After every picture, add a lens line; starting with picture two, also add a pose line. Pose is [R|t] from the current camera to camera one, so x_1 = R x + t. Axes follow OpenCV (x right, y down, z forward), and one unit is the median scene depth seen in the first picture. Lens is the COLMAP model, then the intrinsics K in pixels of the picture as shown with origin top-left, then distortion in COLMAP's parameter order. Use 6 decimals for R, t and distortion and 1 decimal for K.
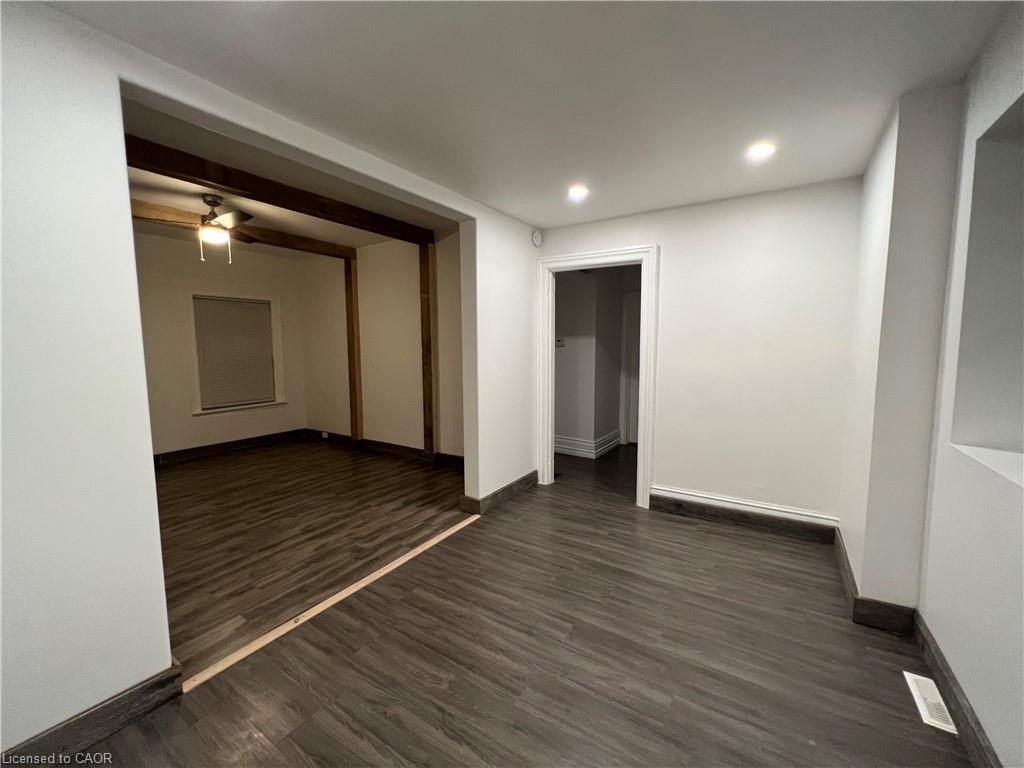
lens RADIAL K [[410.0, 0, 510.8], [0, 410.0, 384.0], [0, 0, 1]] dist [-0.000971, 0.000039]
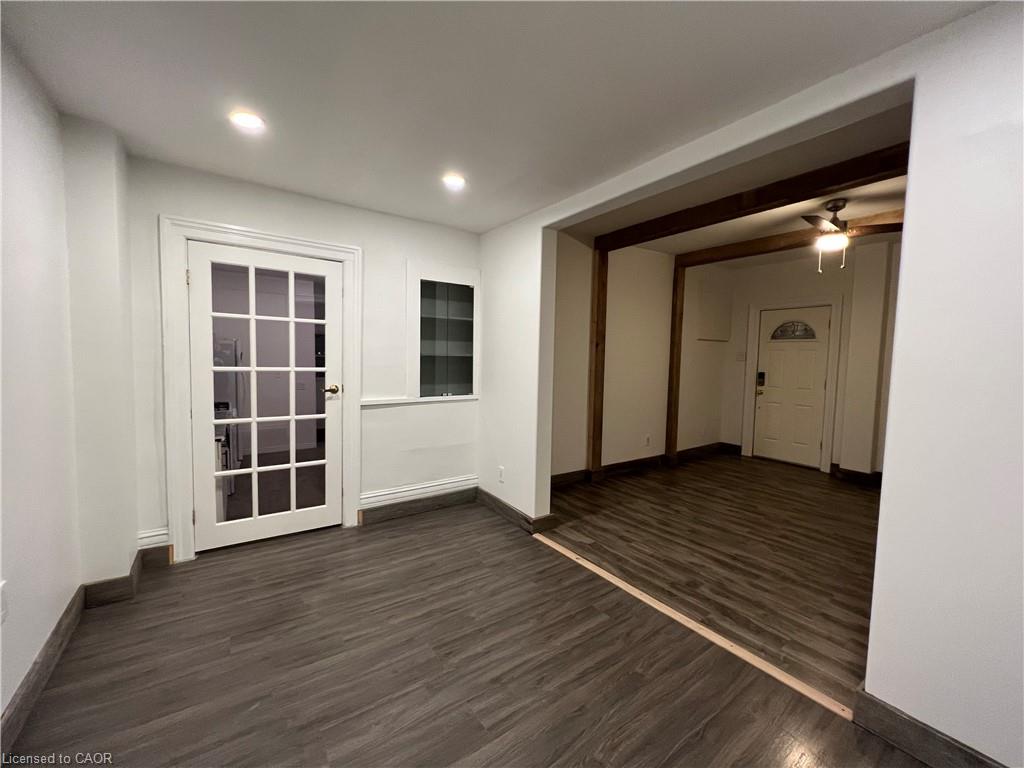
lens RADIAL K [[410.0, 0, 510.8], [0, 410.0, 384.0], [0, 0, 1]] dist [-0.000971, 0.000039]
pose [[-0.372571, 0.065835, -0.925665, 0.545308], [-0.101494, 0.988606, 0.111161, -0.083397], [0.922437, 0.135365, -0.361644, 0.851205]]
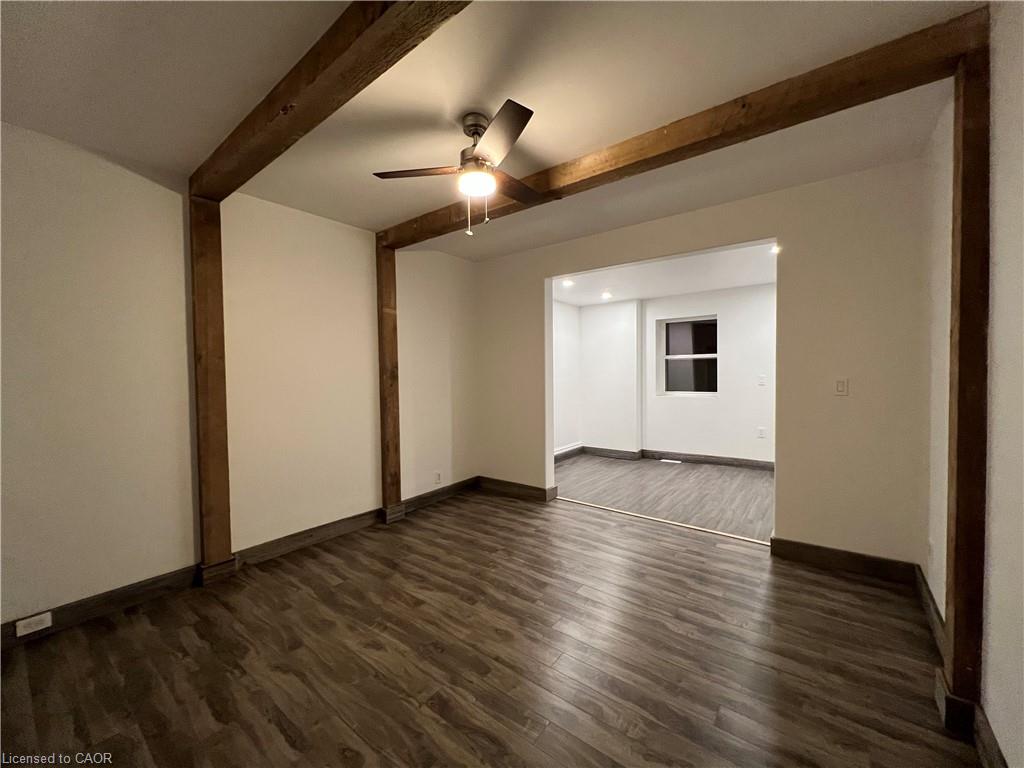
lens RADIAL K [[410.0, 0, 510.8], [0, 410.0, 384.0], [0, 0, 1]] dist [-0.000971, 0.000039]
pose [[0.080705, -0.020067, 0.996536, -1.597597], [0.101205, 0.994795, 0.011835, -0.088528], [-0.991587, 0.099900, 0.082316, 1.132634]]
